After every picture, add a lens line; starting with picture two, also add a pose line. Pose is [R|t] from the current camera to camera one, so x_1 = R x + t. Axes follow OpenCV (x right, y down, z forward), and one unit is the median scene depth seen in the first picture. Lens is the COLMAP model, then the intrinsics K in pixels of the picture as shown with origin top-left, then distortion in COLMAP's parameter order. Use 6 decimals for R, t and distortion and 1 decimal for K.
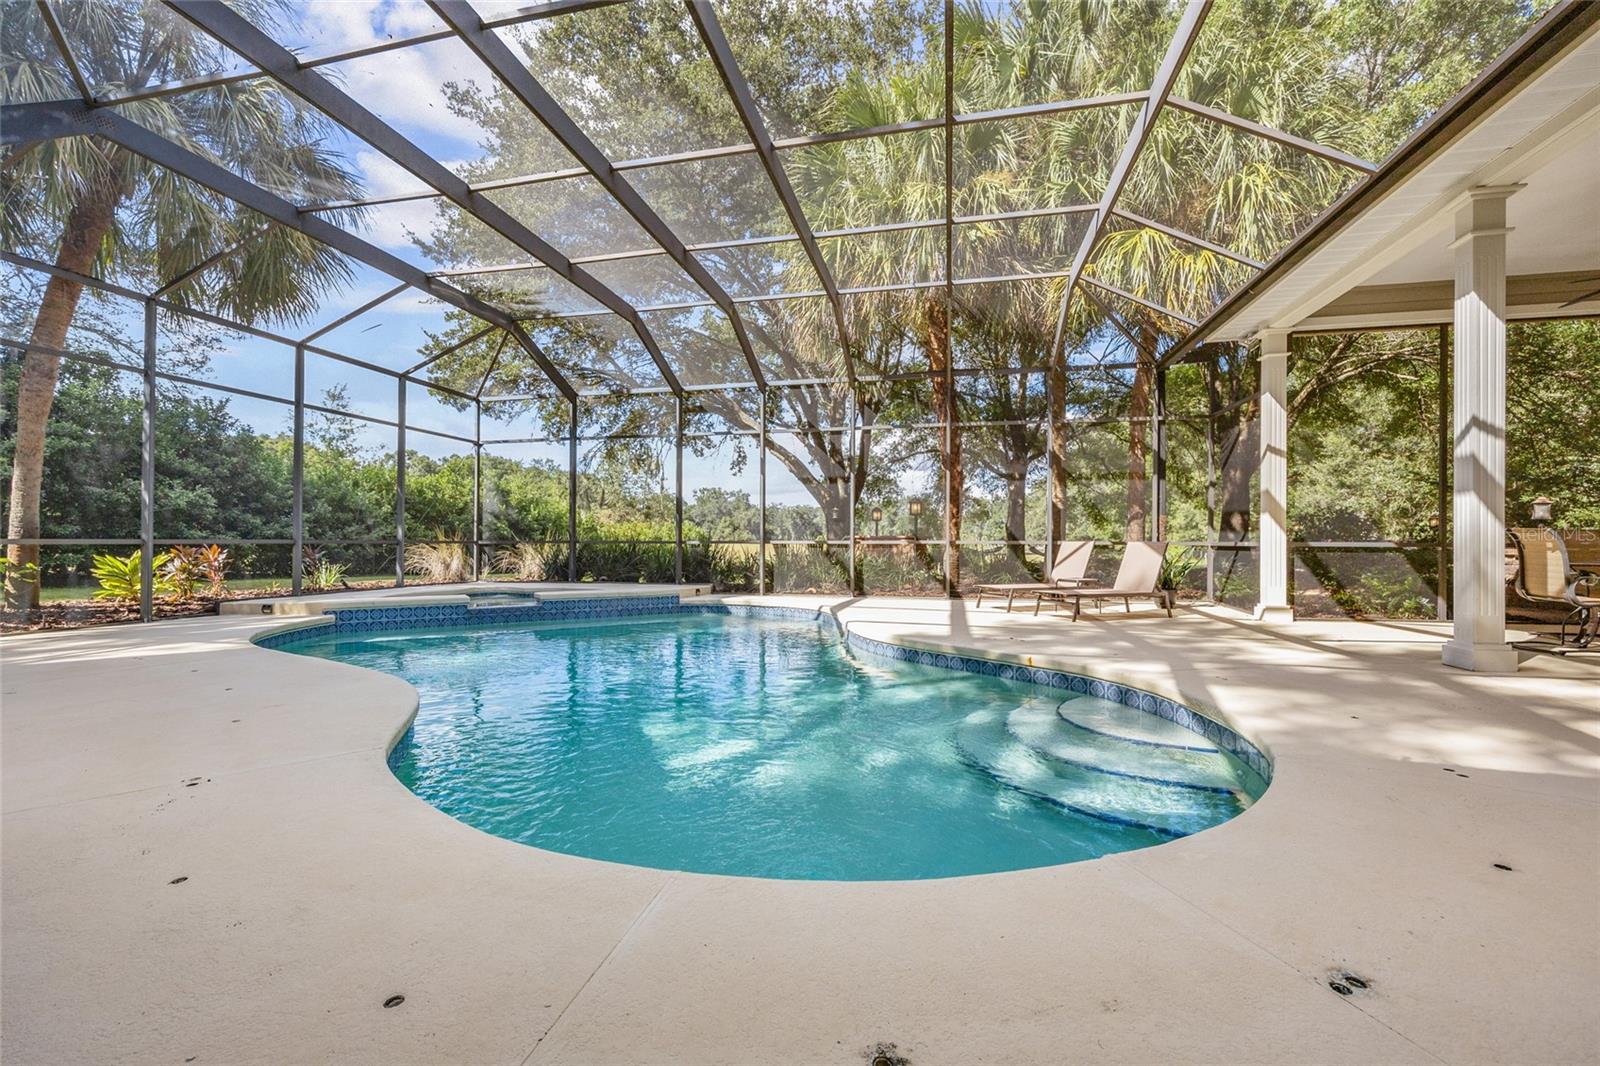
lens RADIAL K [[663.5, 0, 800.1], [0, 663.5, 543.9], [0, 0, 1]] dist [-0.001411, -0.000048]
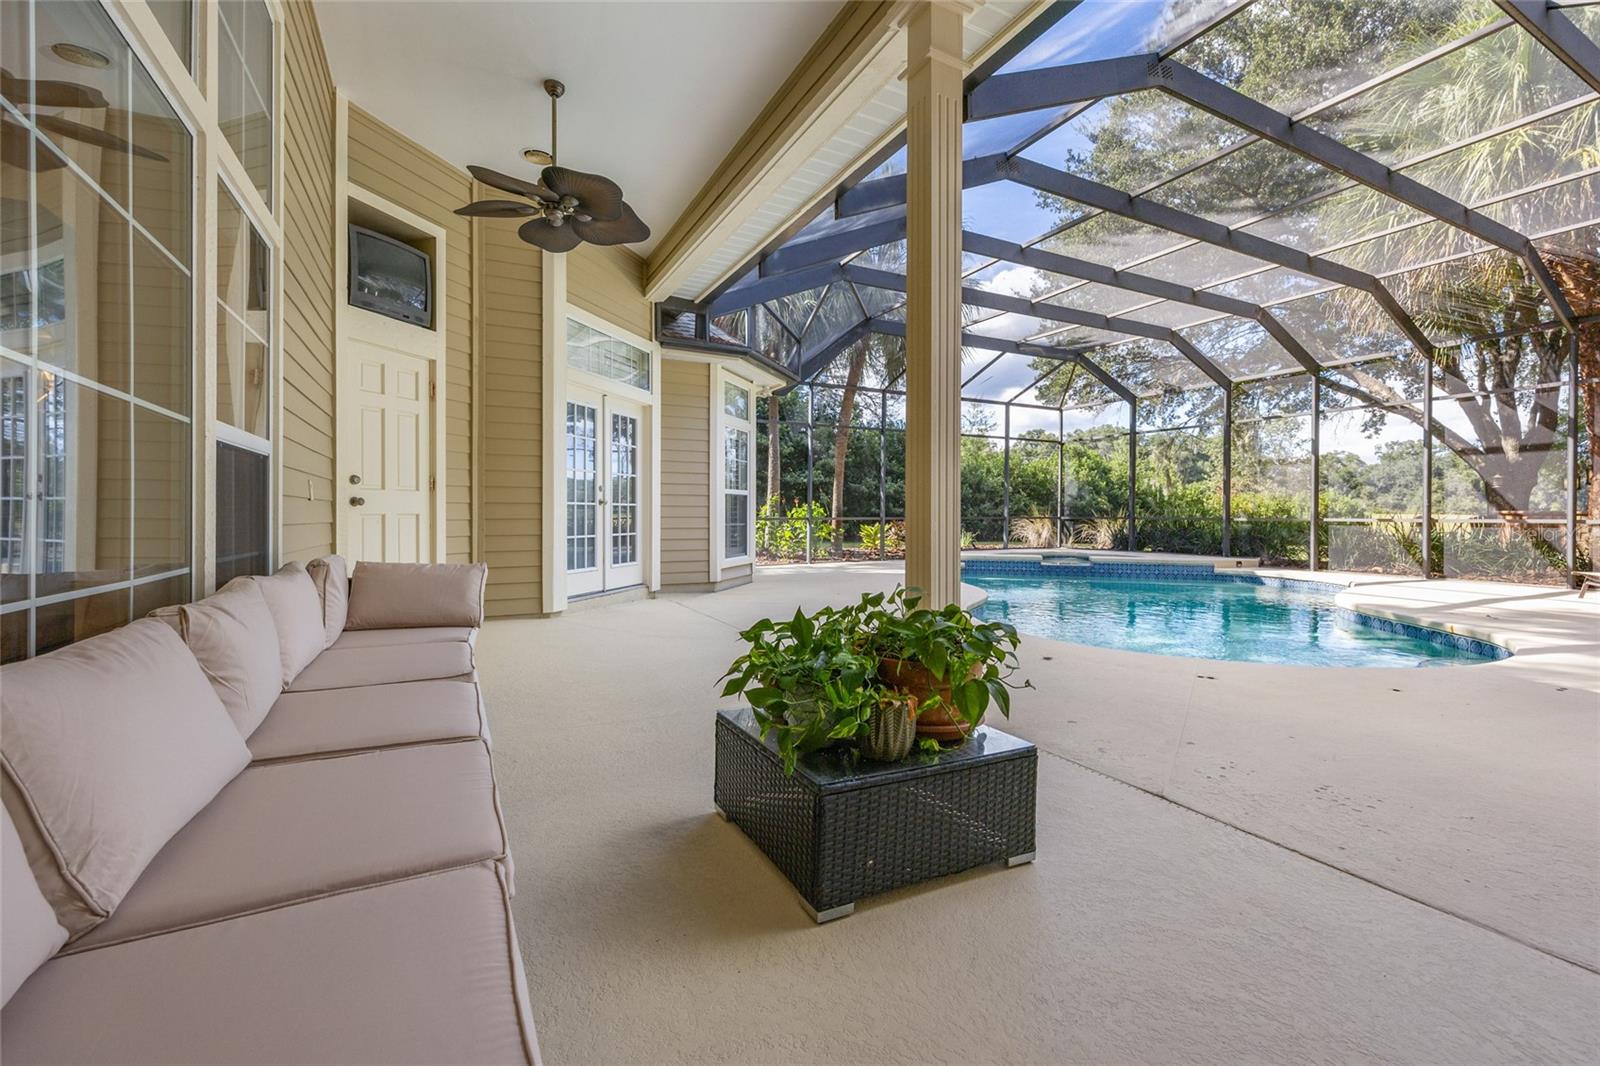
lens RADIAL K [[680.1, 0, 802.9], [0, 680.1, 514.2], [0, 0, 1]] dist [0.000318, 0.000029]
pose [[0.644469, 0.000826, -0.764630, 0.257618], [-0.000976, 0.999999, 0.000258, -0.011432], [0.764630, 0.000580, 0.644469, -0.311363]]
